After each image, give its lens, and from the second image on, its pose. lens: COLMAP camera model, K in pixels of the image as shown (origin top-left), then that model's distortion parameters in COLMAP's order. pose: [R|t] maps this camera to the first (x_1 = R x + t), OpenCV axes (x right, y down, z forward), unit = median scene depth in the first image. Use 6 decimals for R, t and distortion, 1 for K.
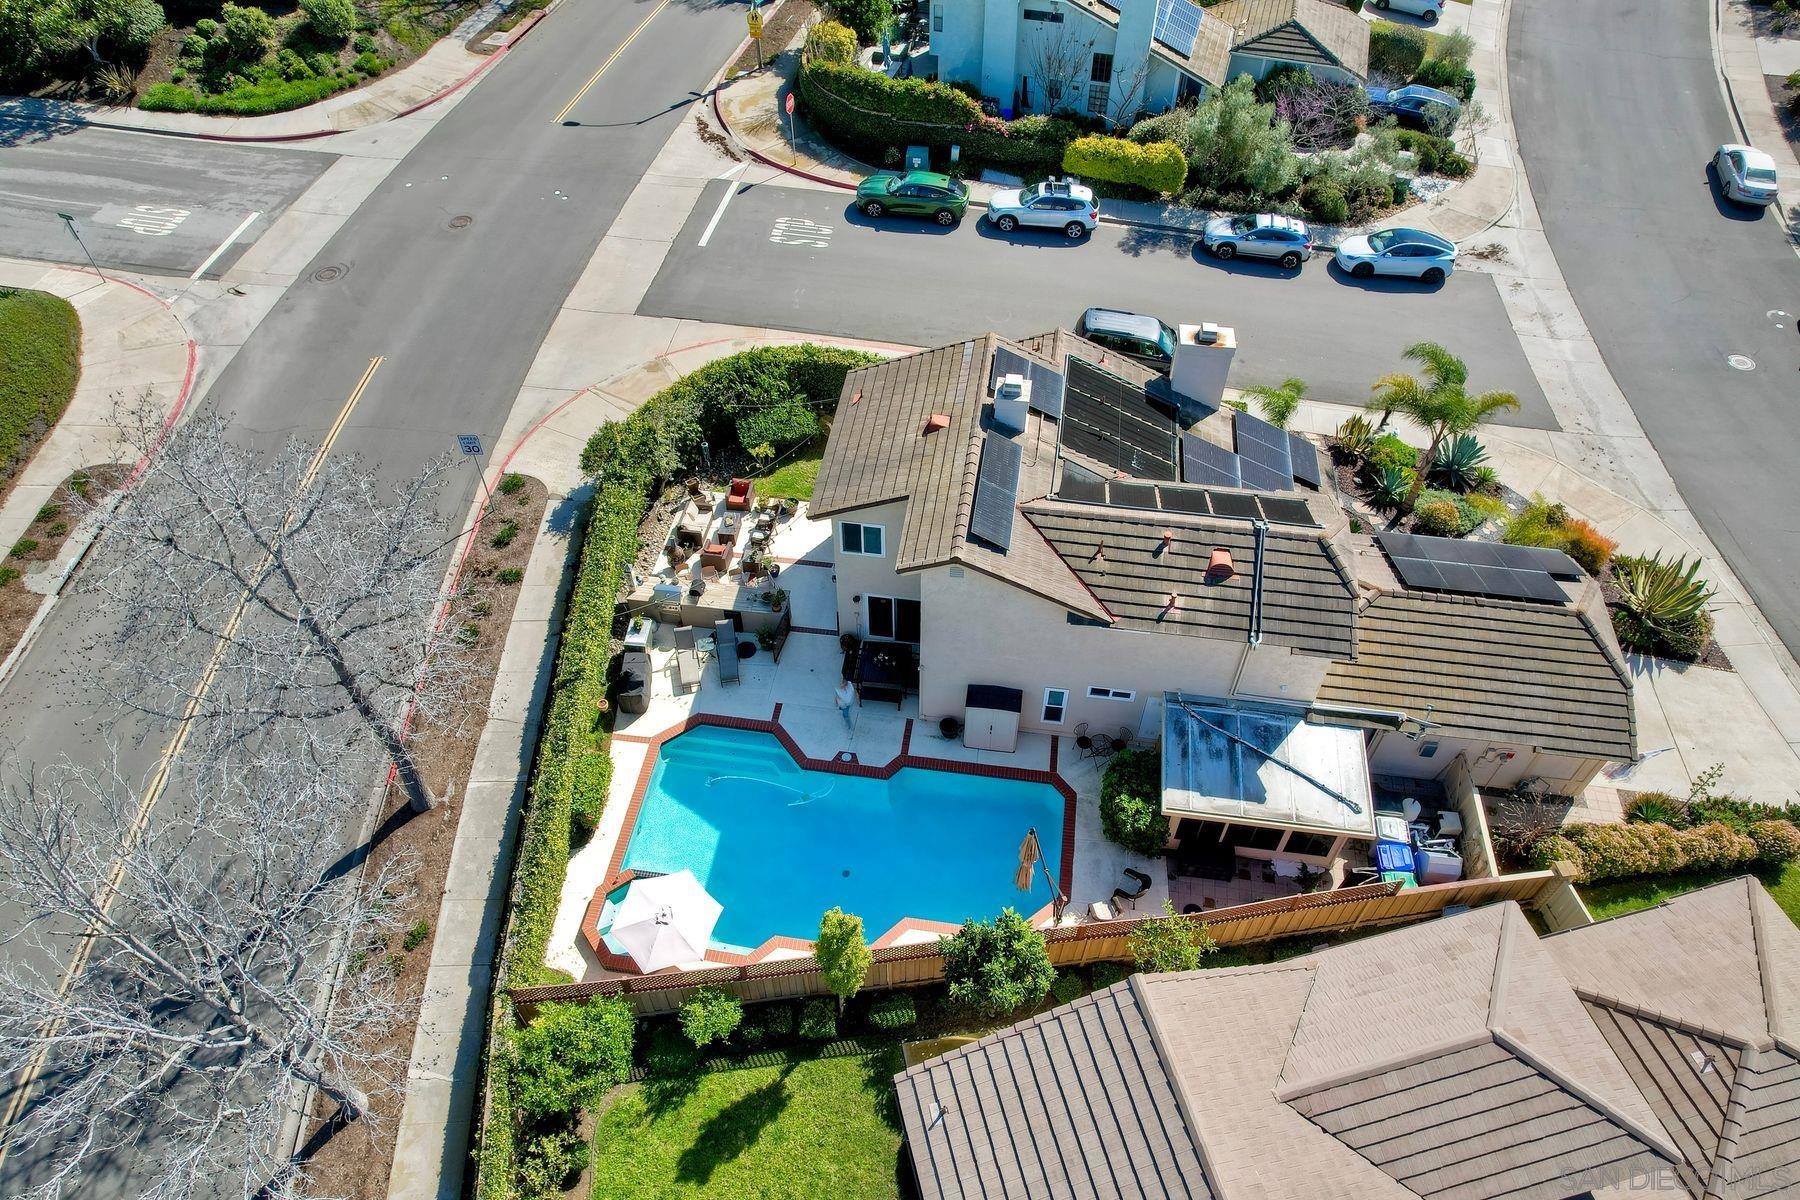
lens RADIAL K [[1156.9, 0, 896.0], [0, 1156.9, 609.7], [0, 0, 1]] dist [-0.068957, 0.052201]
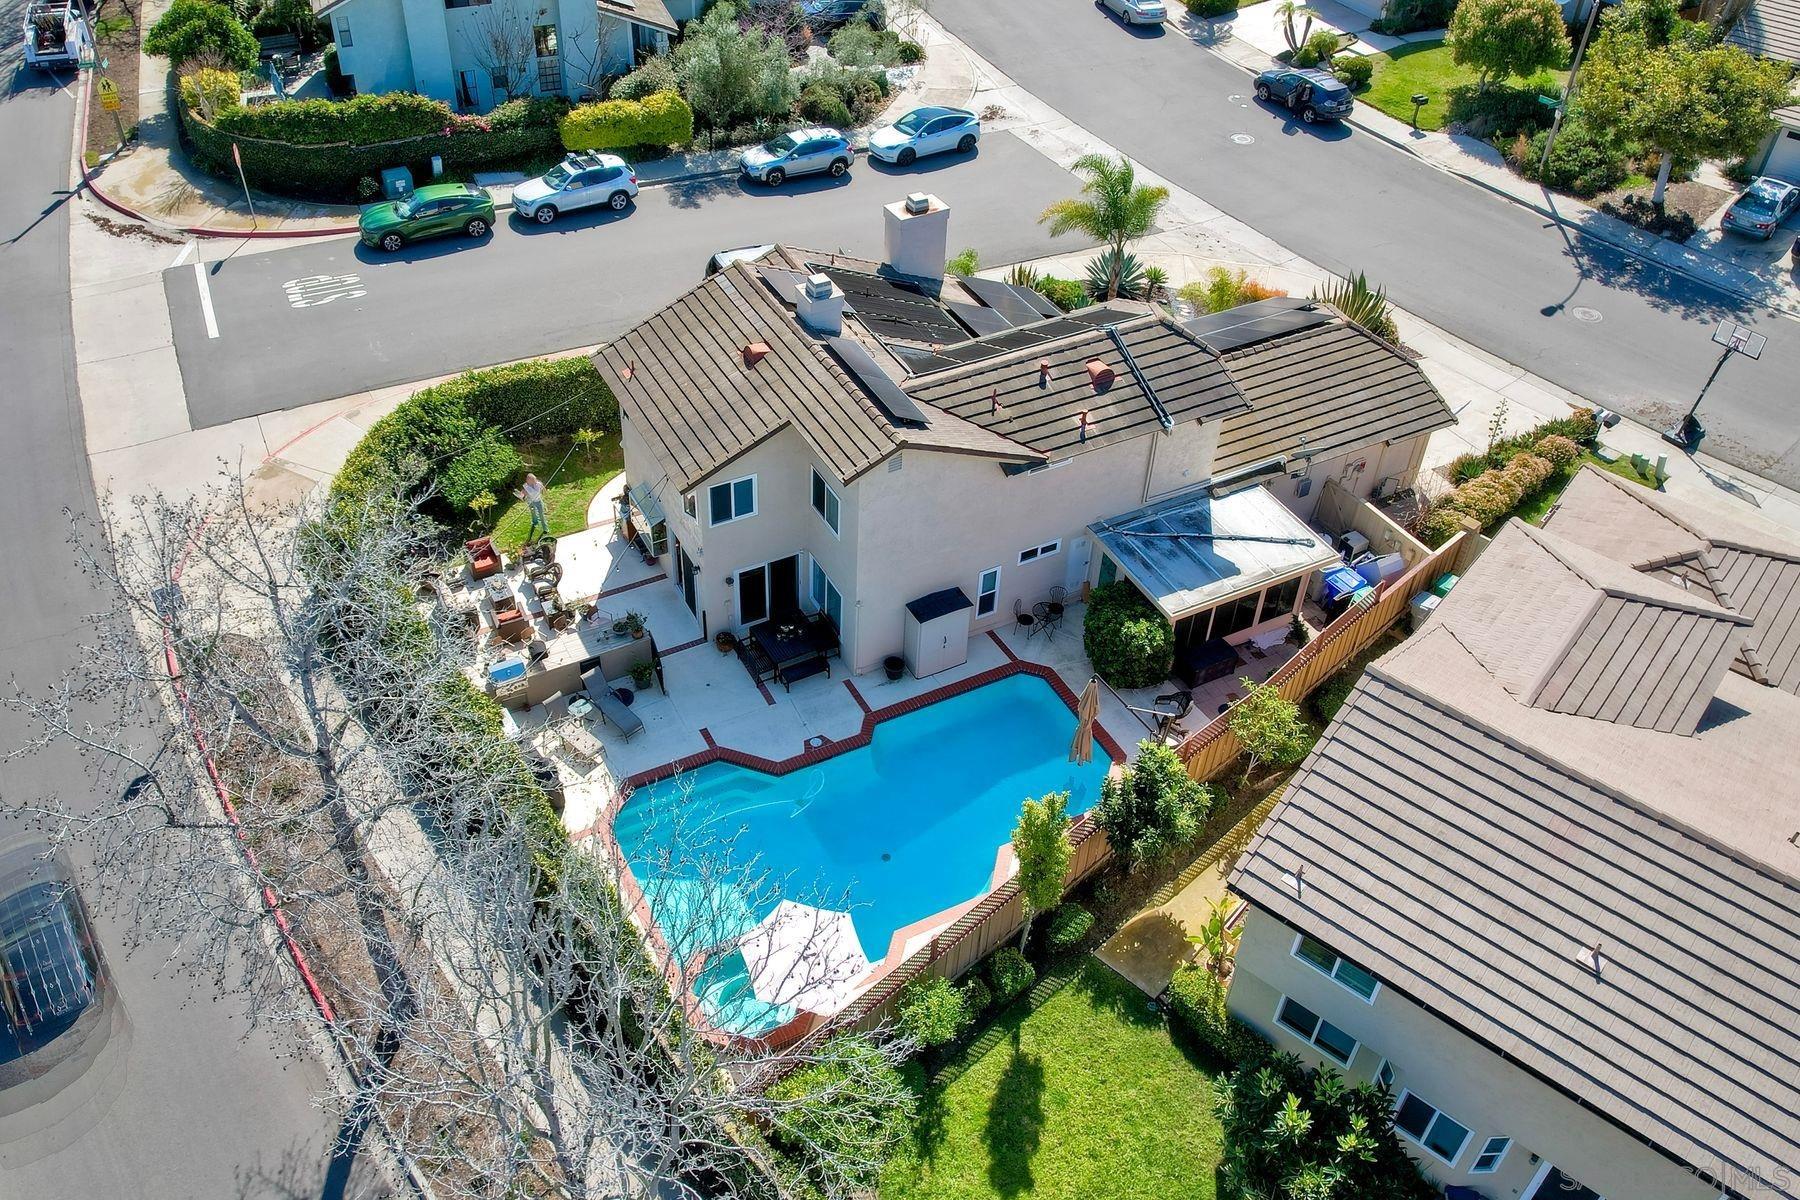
lens RADIAL K [[1473.1, 0, 788.1], [0, 1473.1, 525.3], [0, 0, 1]] dist [-0.057427, 0.019112]
pose [[0.834147, -0.347690, 0.428148, -0.436140], [0.417378, 0.905386, -0.077919, 0.054560], [-0.360548, 0.243696, 0.900343, -0.007355]]
